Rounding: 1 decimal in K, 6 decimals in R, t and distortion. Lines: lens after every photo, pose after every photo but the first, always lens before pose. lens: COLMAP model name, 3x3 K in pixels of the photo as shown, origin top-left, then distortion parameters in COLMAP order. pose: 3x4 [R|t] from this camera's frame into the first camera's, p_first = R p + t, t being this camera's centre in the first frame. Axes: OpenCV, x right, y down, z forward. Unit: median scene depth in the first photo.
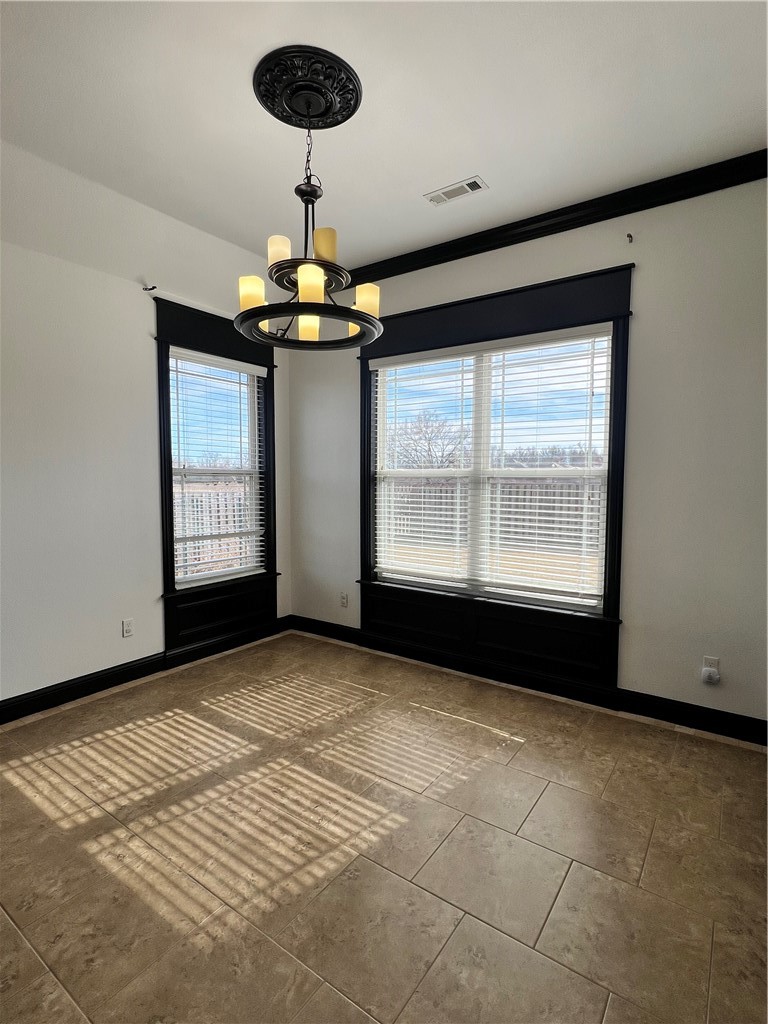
lens RADIAL K [[509.6, 0, 383.5], [0, 509.6, 513.5], [0, 0, 1]] dist [-0.003393, -0.000261]
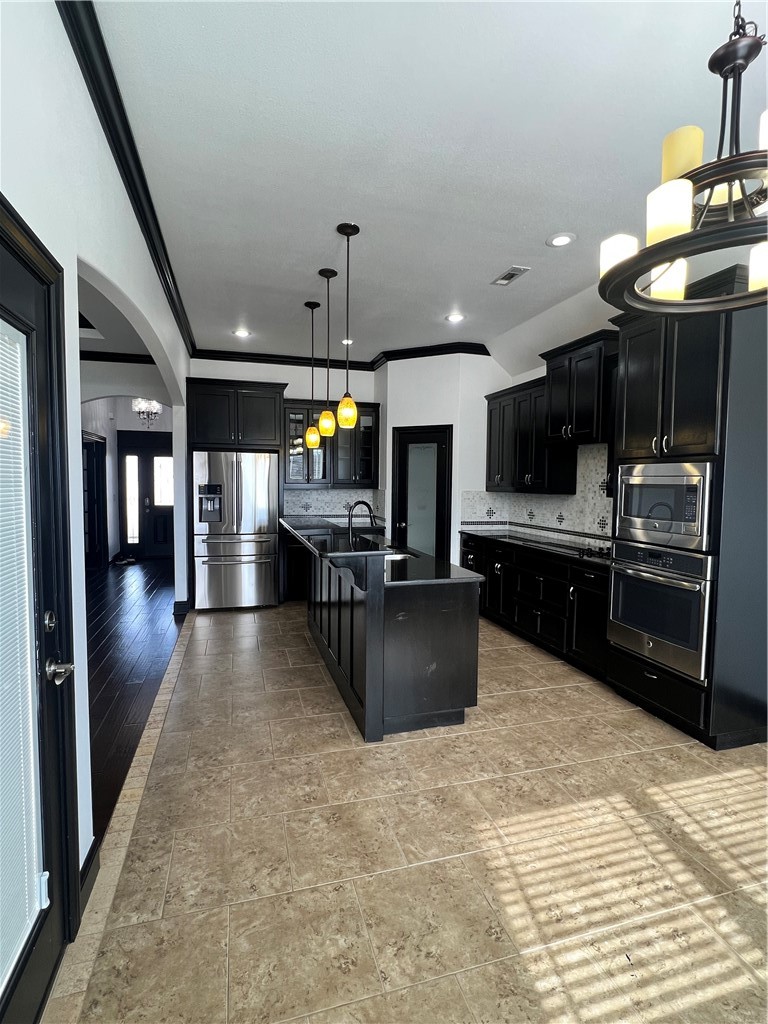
lens RADIAL K [[509.6, 0, 382.5], [0, 509.6, 511.8], [0, 0, 1]] dist [-0.003393, -0.000261]
pose [[-0.624541, 0.040189, -0.779957, 0.676676], [-0.065690, 0.992433, 0.103737, -0.116525], [0.778225, 0.116024, -0.617175, 1.187000]]
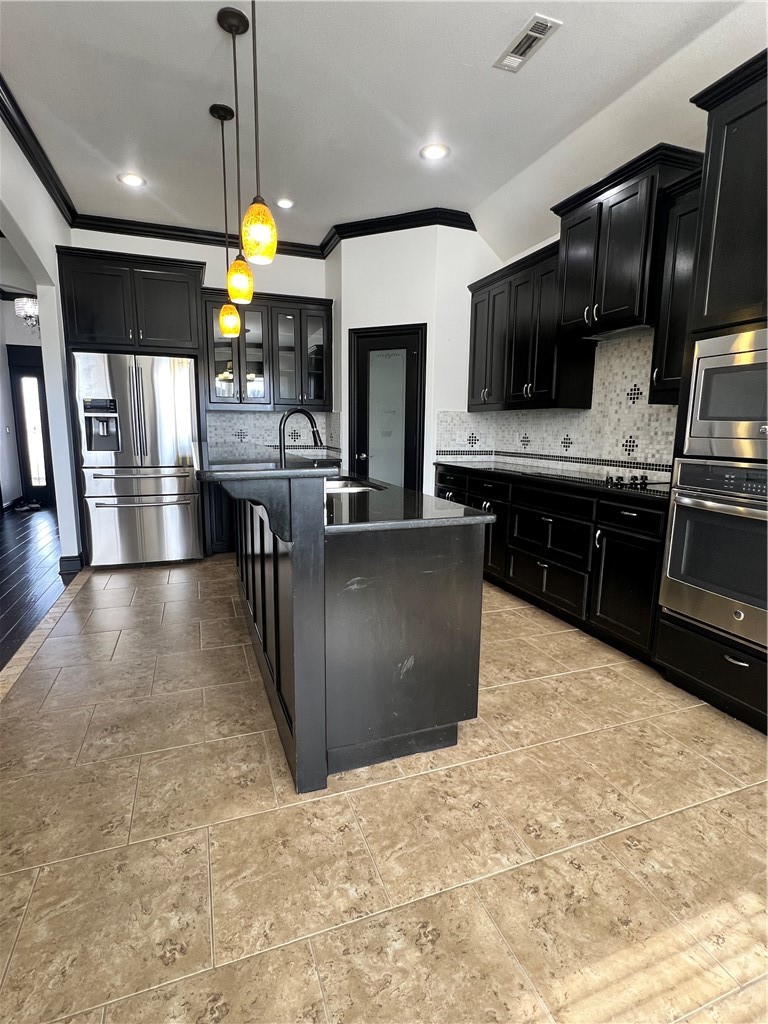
lens RADIAL K [[509.6, 0, 383.5], [0, 509.6, 512.1], [0, 0, 1]] dist [-0.003393, -0.000261]
pose [[-0.564956, 0.128021, -0.815129, 0.174434], [-0.069702, 0.976955, 0.201746, 0.035181], [0.822172, 0.170794, -0.543013, 0.846360]]
